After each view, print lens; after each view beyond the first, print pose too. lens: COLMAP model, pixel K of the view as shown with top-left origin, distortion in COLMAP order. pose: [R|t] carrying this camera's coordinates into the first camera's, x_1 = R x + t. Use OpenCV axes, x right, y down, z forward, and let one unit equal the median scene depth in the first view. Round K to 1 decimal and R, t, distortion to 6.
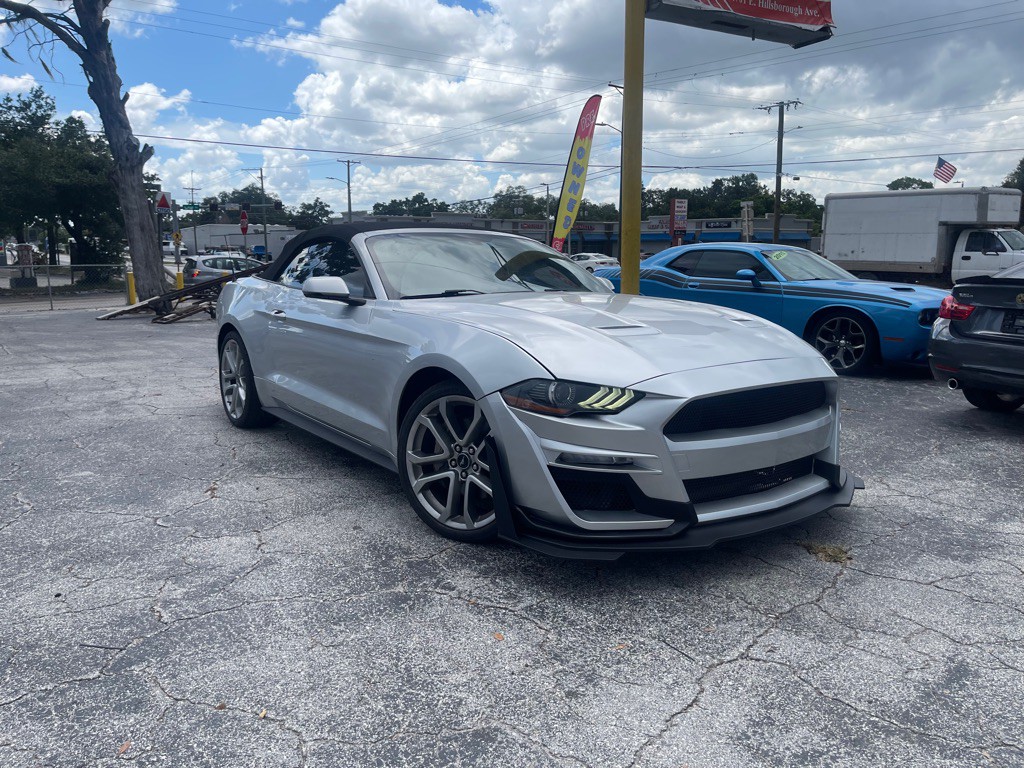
lens RADIAL K [[771.9, 0, 510.4], [0, 771.9, 381.0], [0, 0, 1]] dist [0.075099, -0.096887]
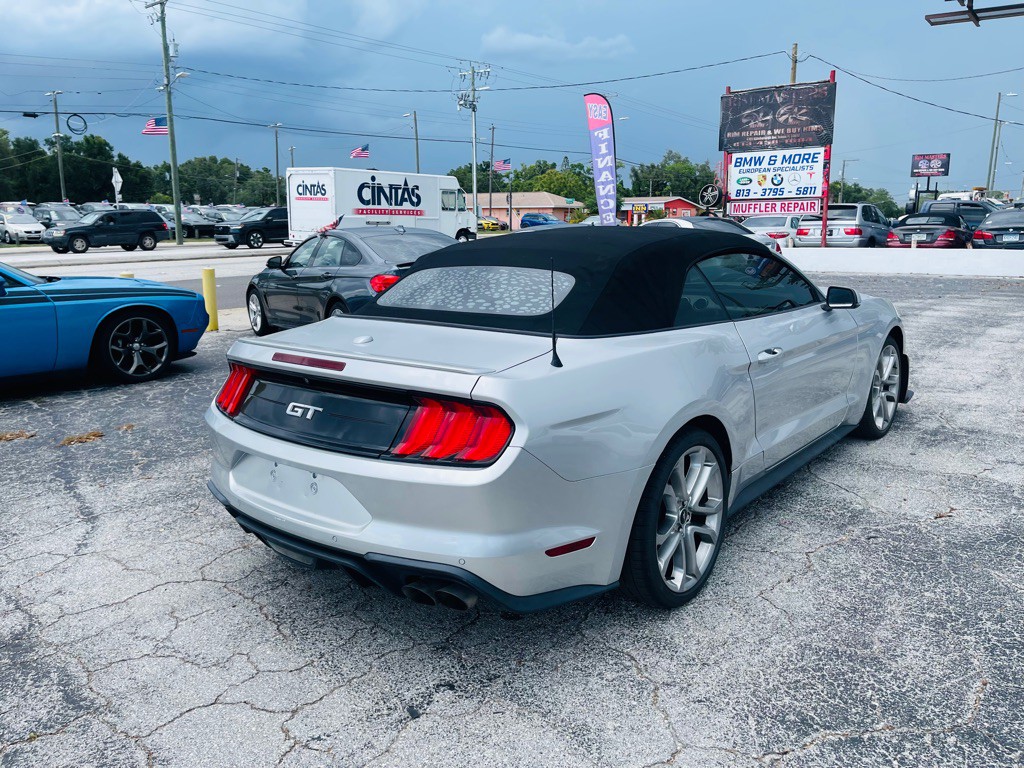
lens RADIAL K [[770.6, 0, 518.9], [0, 770.6, 369.6], [0, 0, 1]] dist [0.072211, -0.090683]
pose [[-0.255884, -0.188498, 0.948152, -1.154306], [0.162646, 0.958429, 0.234435, -0.350129], [-0.952927, 0.214201, -0.214589, 1.703576]]
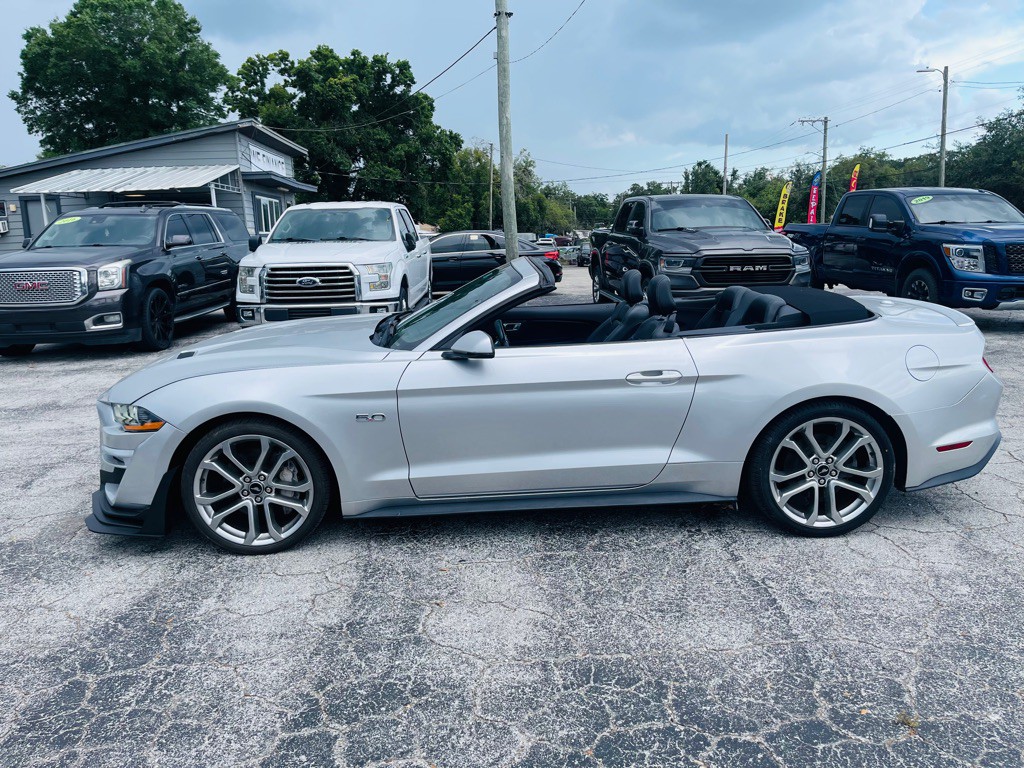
lens RADIAL K [[771.9, 0, 517.9], [0, 771.9, 380.1], [0, 0, 1]] dist [0.075099, -0.096887]
pose [[-0.555269, 0.178134, -0.812370, 0.895316], [-0.105801, 0.953726, 0.281447, -0.391048], [0.824914, 0.242228, -0.510728, 1.853655]]
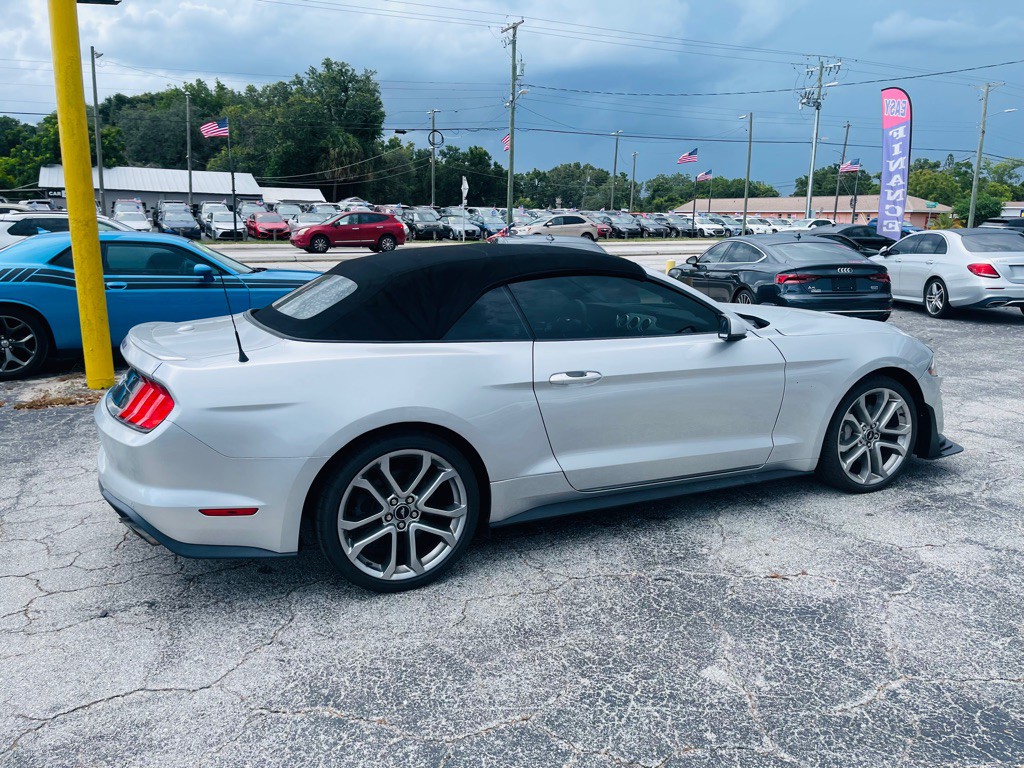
lens RADIAL K [[770.6, 0, 517.5], [0, 770.6, 369.2], [0, 0, 1]] dist [0.072211, -0.090683]
pose [[0.183836, -0.188353, 0.964742, -1.252913], [0.150106, 0.975337, 0.161818, -0.272748], [-0.971428, 0.115066, 0.207575, 1.101091]]
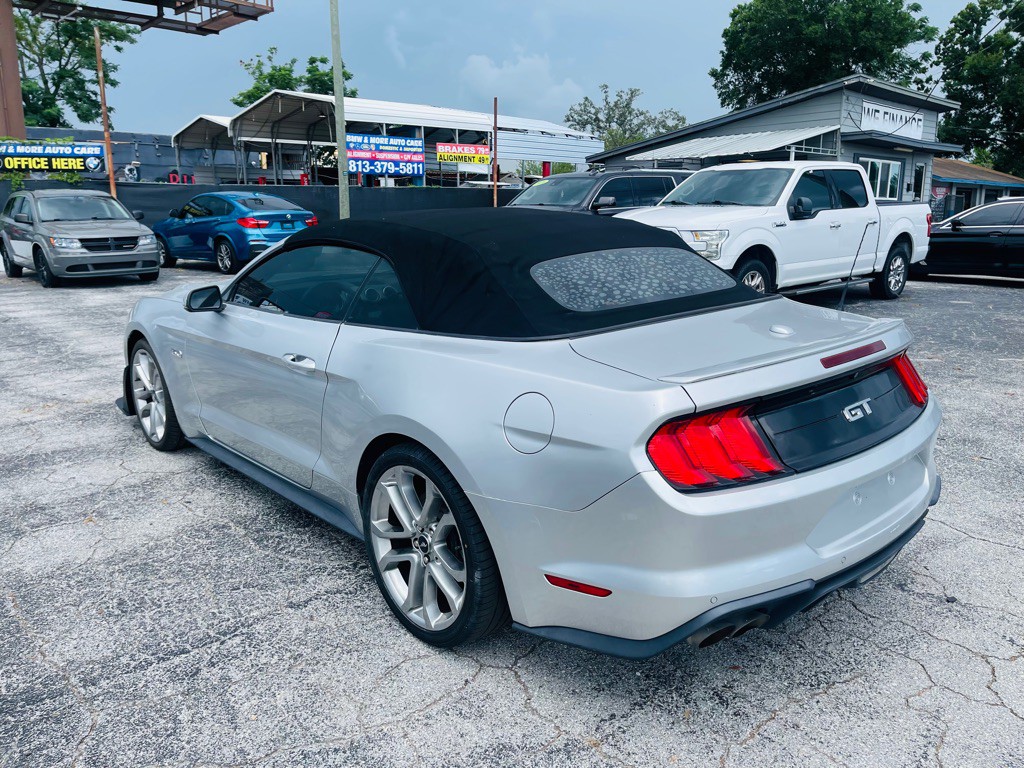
lens RADIAL K [[771.9, 0, 519.0], [0, 771.9, 370.2], [0, 0, 1]] dist [0.075099, -0.096887]
pose [[-0.993665, 0.027103, -0.109068, -0.117394], [-0.014580, 0.931195, 0.364229, -0.432616], [0.111436, 0.363512, -0.924901, 2.276074]]
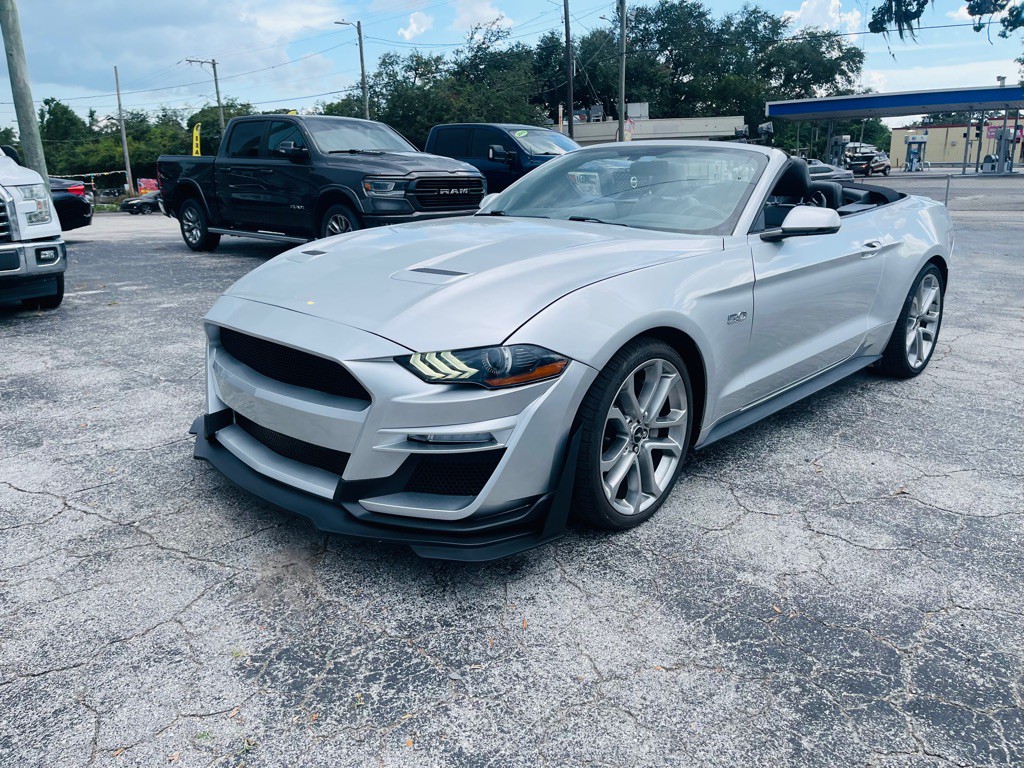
lens RADIAL K [[771.9, 0, 518.4], [0, 771.9, 381.7], [0, 0, 1]] dist [0.075099, -0.096887]
pose [[0.178809, 0.263318, -0.947993, 0.950776], [-0.144429, 0.960109, 0.239441, -0.152954], [0.973225, 0.094103, 0.209707, 0.855247]]
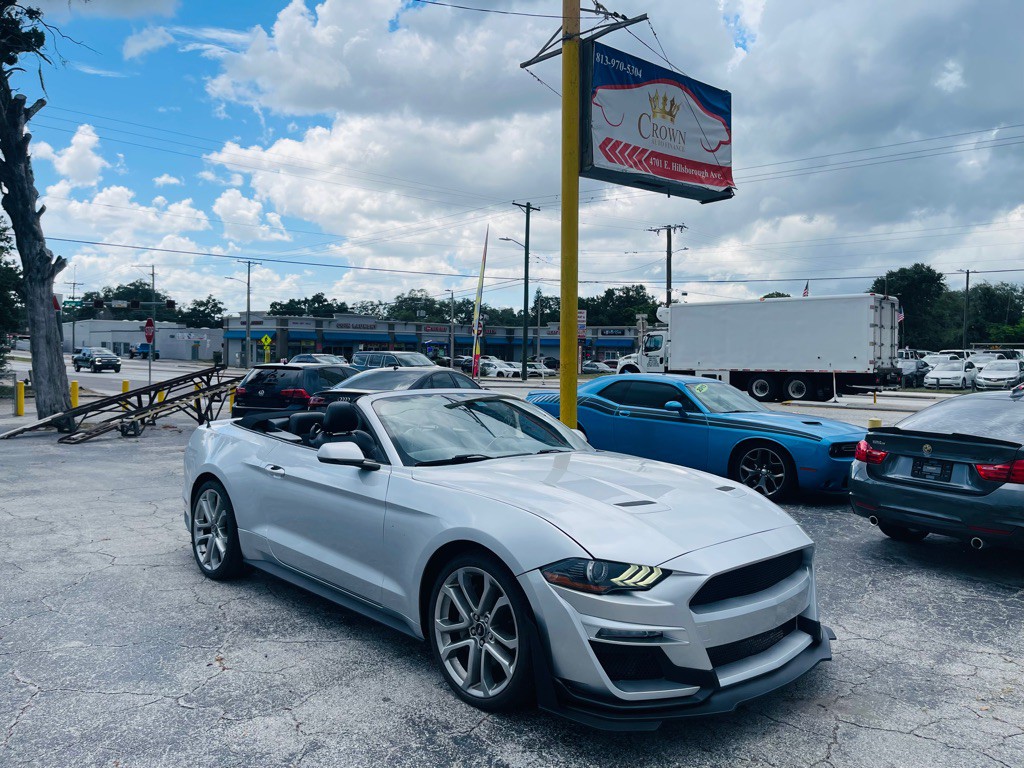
lens RADIAL K [[771.9, 0, 524.7], [0, 771.9, 373.8], [0, 0, 1]] dist [0.075099, -0.096887]
pose [[0.988837, 0.011595, 0.148551, -0.153605], [0.008752, 0.990727, -0.135587, -0.085572], [-0.148746, 0.135374, 0.979566, -0.088983]]
